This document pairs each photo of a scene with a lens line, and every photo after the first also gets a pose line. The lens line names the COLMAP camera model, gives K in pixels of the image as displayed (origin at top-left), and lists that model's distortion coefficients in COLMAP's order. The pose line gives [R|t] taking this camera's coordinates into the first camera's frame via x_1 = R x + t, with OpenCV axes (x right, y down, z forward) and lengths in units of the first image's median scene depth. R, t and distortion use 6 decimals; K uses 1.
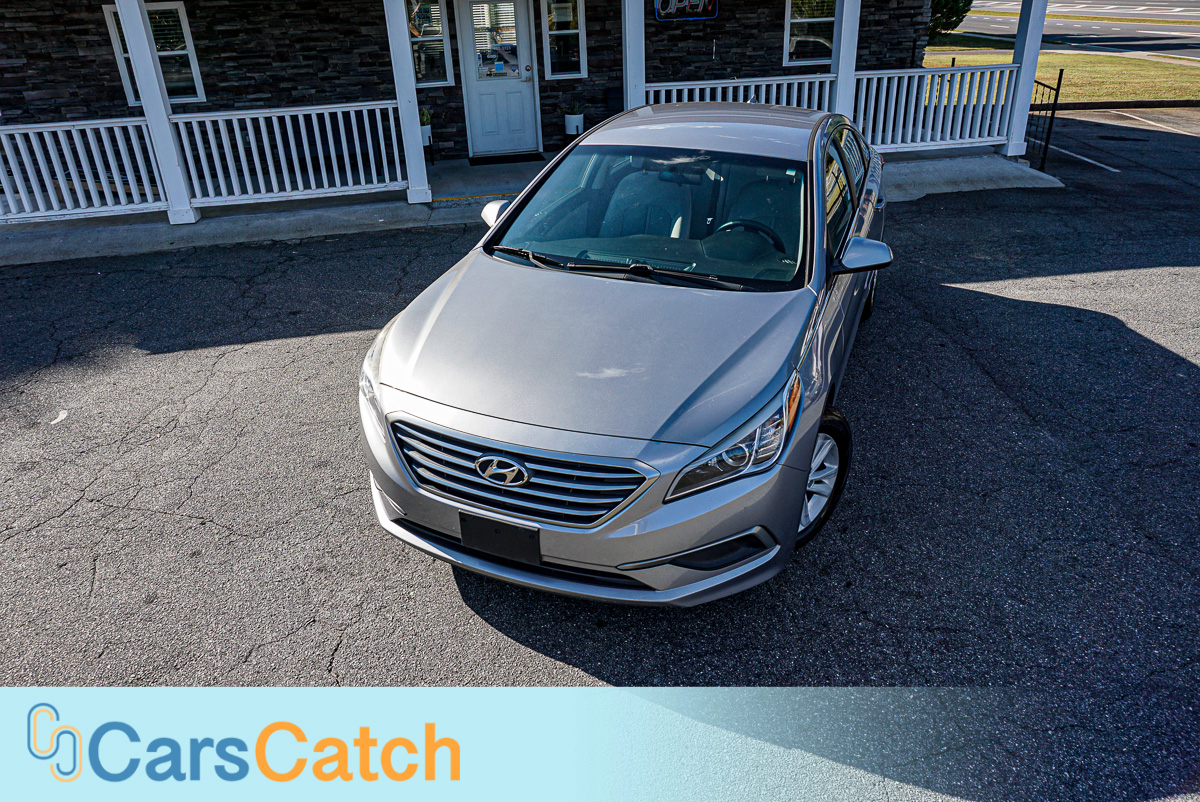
lens RADIAL K [[817.3, 0, 606.6], [0, 817.3, 411.8], [0, 0, 1]] dist [-0.041545, 0.037058]
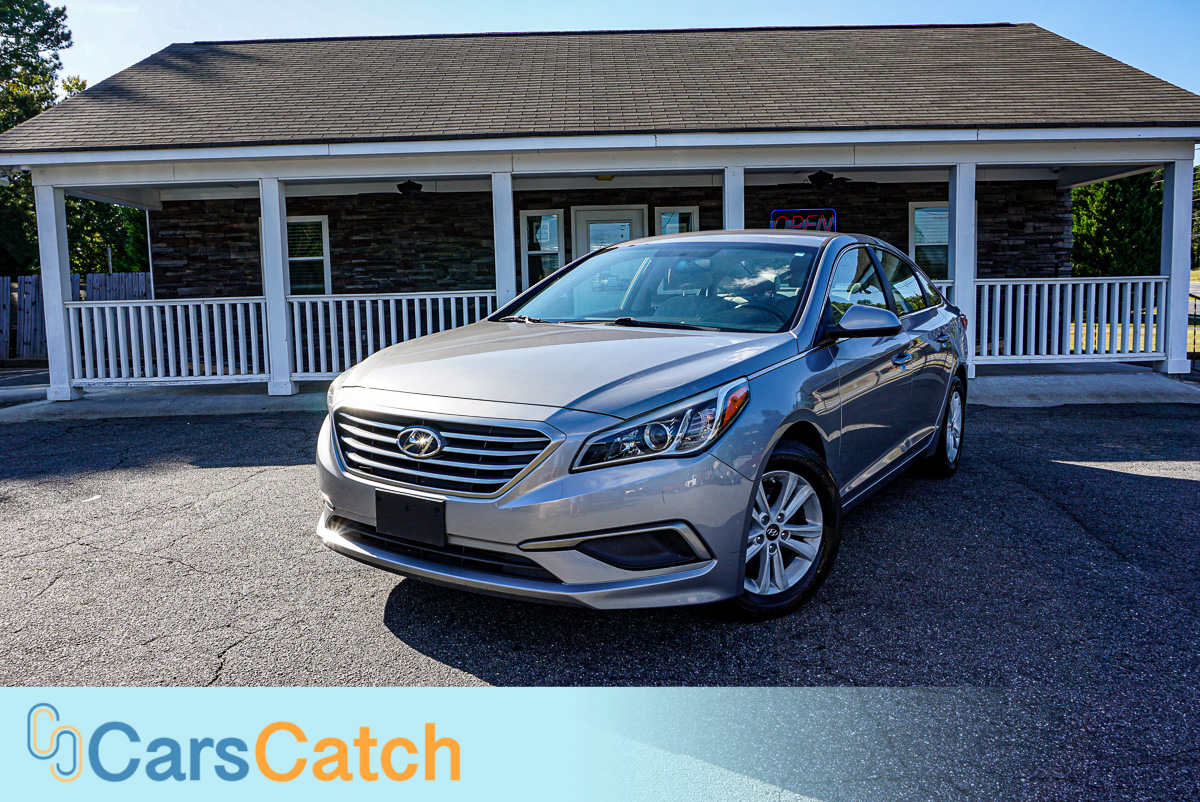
lens RADIAL K [[910.3, 0, 604.7], [0, 910.3, 413.5], [0, 0, 1]] dist [-0.028726, 0.045829]
pose [[0.982198, 0.037360, -0.184095, 0.089651], [-0.095918, 0.942380, -0.320501, 0.113637], [0.161513, 0.332453, 0.929187, 0.003822]]
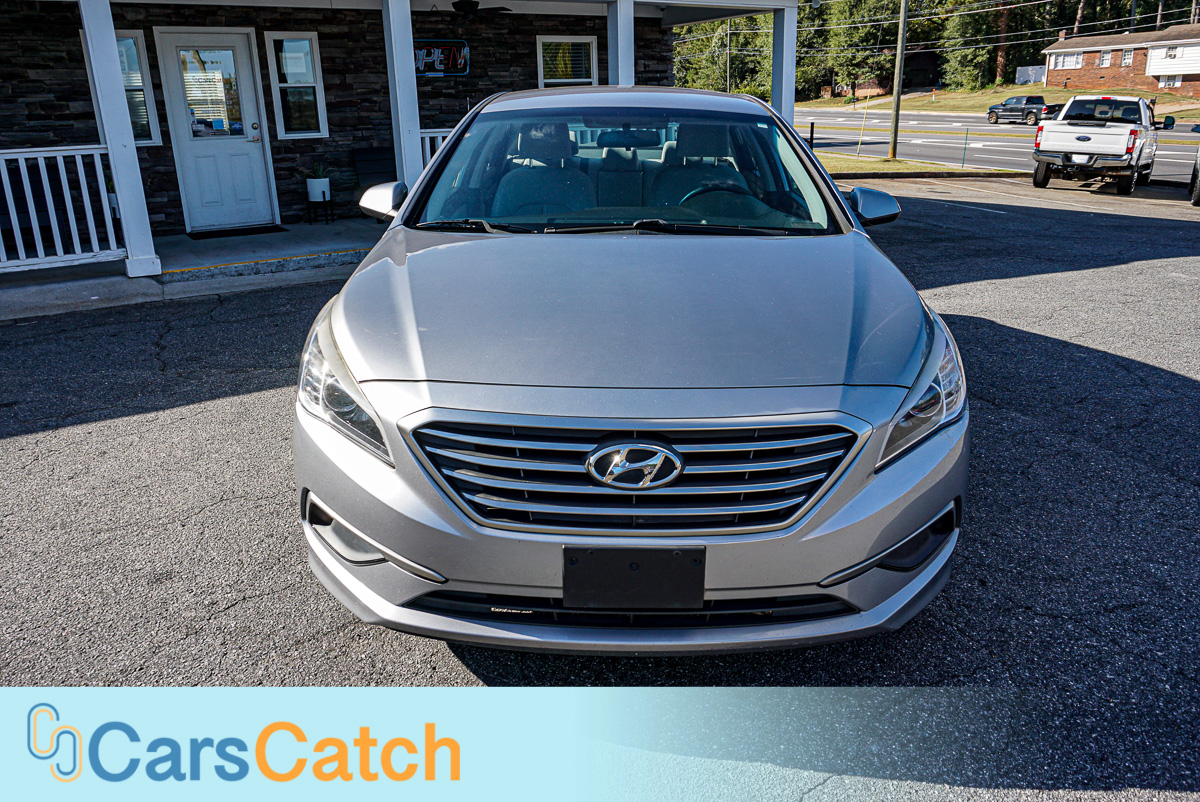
lens RADIAL K [[871.1, 0, 611.2], [0, 871.1, 399.9], [0, 0, 1]] dist [-0.011780, 0.003043]
pose [[0.932316, -0.107288, 0.345363, -0.115840], [0.159187, 0.979235, -0.125529, 0.032317], [-0.324724, 0.172010, 0.930036, 0.112833]]
